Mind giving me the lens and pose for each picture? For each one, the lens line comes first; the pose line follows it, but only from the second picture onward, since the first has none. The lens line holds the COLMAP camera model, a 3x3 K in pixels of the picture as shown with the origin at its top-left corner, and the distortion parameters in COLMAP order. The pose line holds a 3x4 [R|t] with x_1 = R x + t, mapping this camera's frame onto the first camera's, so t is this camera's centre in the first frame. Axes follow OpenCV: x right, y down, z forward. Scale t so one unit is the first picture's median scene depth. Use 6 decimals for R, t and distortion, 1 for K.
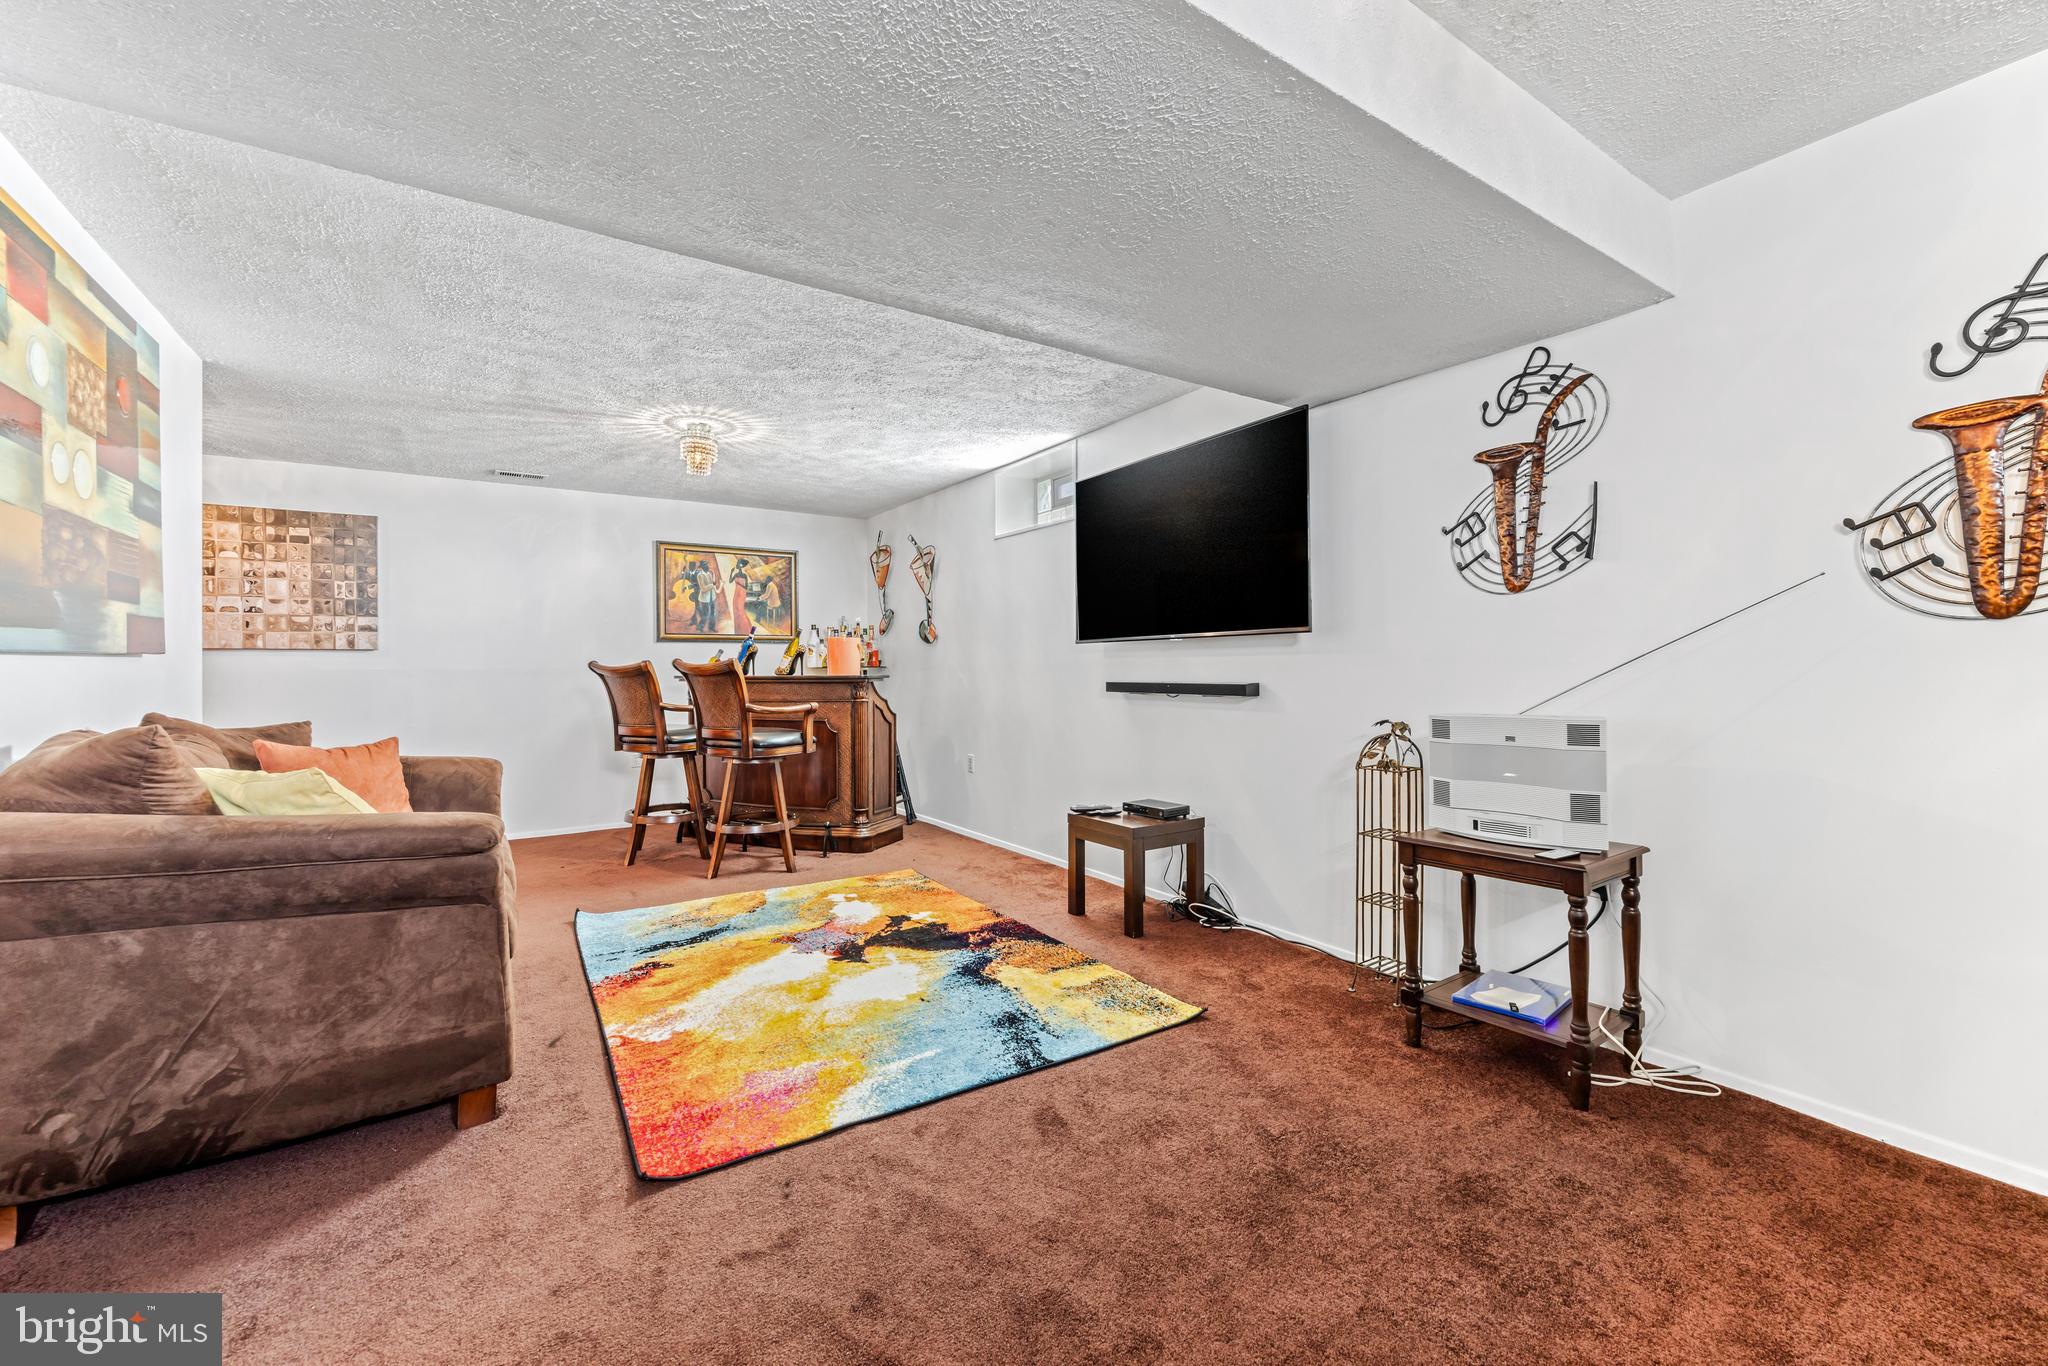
lens RADIAL K [[819.4, 0, 1020.7], [0, 819.4, 668.0], [0, 0, 1]] dist [-0.001155, -0.000020]
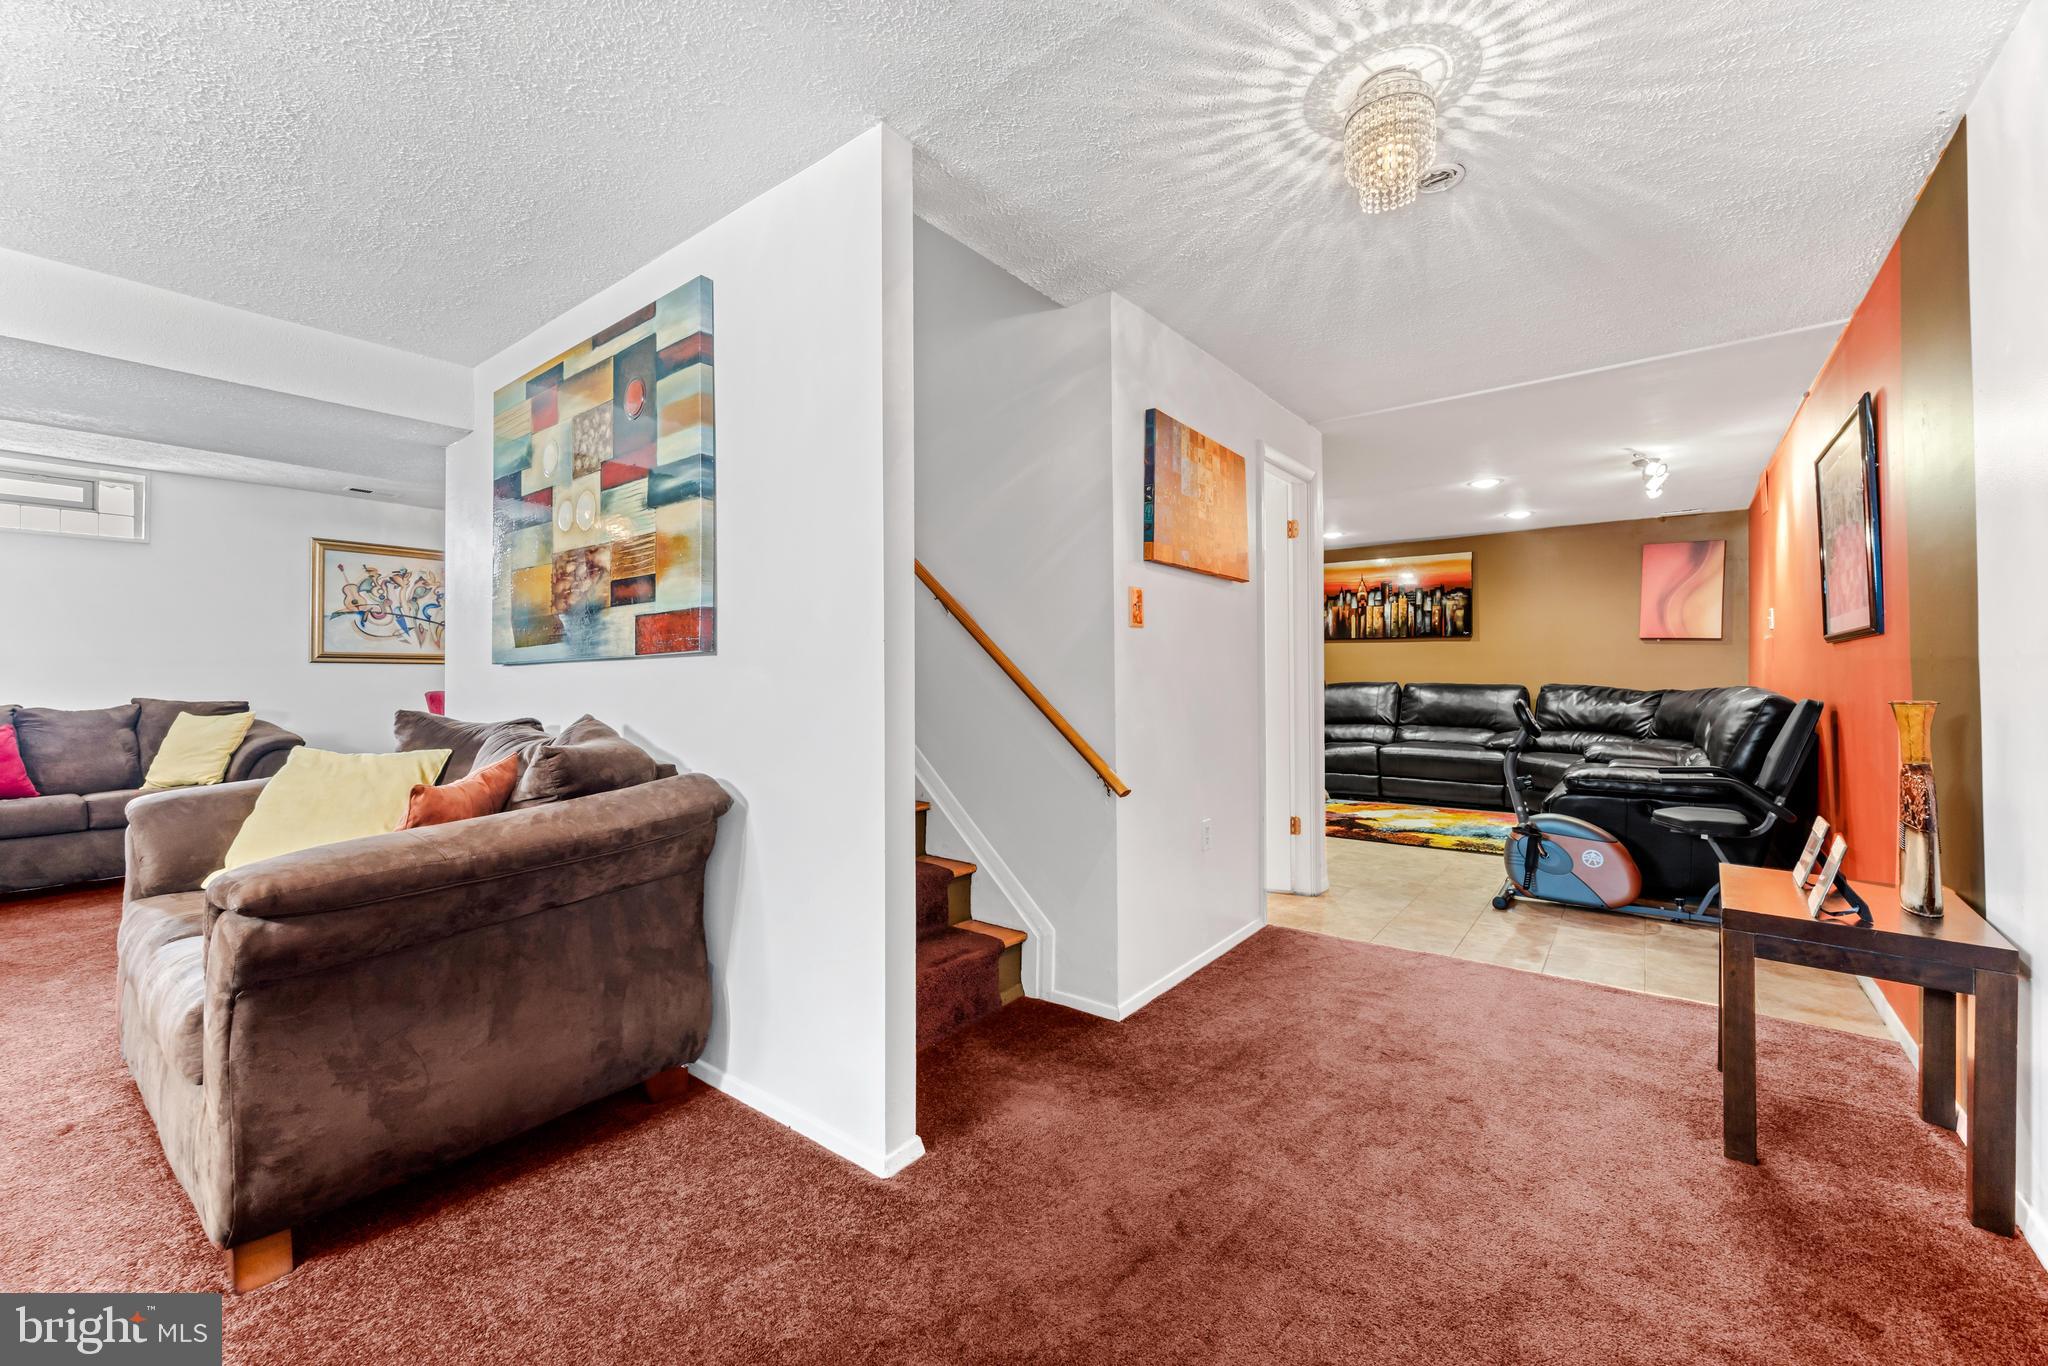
lens RADIAL K [[819.4, 0, 1020.7], [0, 819.4, 668.0], [0, 0, 1]] dist [-0.001155, -0.000020]
pose [[-0.945428, 0.007858, -0.325737, -0.961740], [0.011817, 0.999878, -0.010177, 0.010849], [0.325617, -0.013471, -0.945406, 1.664753]]
